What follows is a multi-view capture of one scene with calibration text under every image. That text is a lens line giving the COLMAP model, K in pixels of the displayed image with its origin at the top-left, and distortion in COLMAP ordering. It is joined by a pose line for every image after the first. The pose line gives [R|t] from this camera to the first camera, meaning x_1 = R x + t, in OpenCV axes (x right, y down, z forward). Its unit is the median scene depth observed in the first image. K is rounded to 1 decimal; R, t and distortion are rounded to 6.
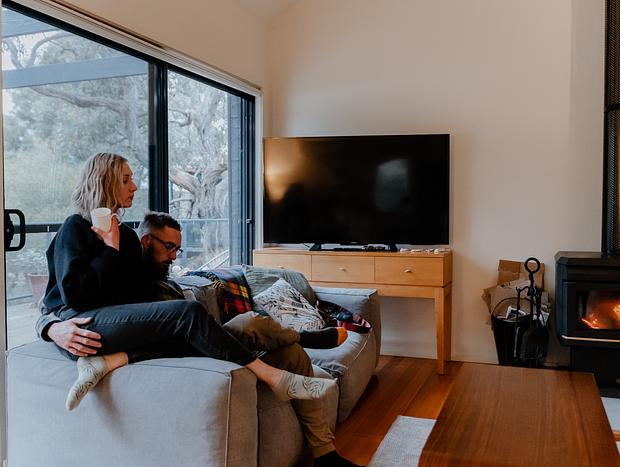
lens RADIAL K [[601.8, 0, 310.0], [0, 601.8, 233.5], [0, 0, 1]] dist [-0.008105, -0.007910]
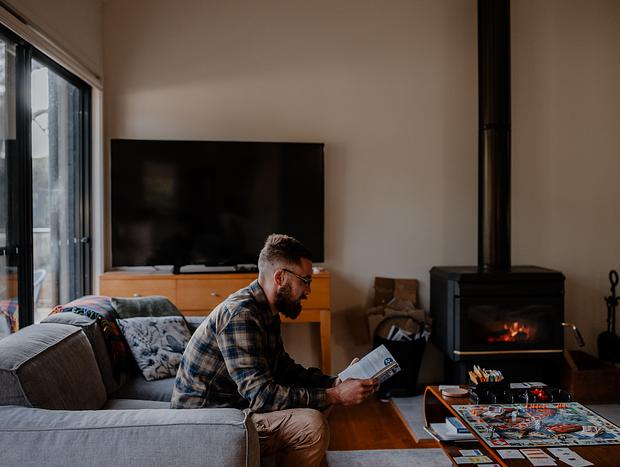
lens RADIAL K [[709.3, 0, 310.0], [0, 709.3, 233.5], [0, 0, 1]] dist [0.009696, 0.018450]
pose [[0.918944, -0.012480, 0.394191, -0.215511], [0.018954, 0.999742, -0.012536, -0.012855], [-0.393933, 0.018992, 0.918943, 0.010438]]
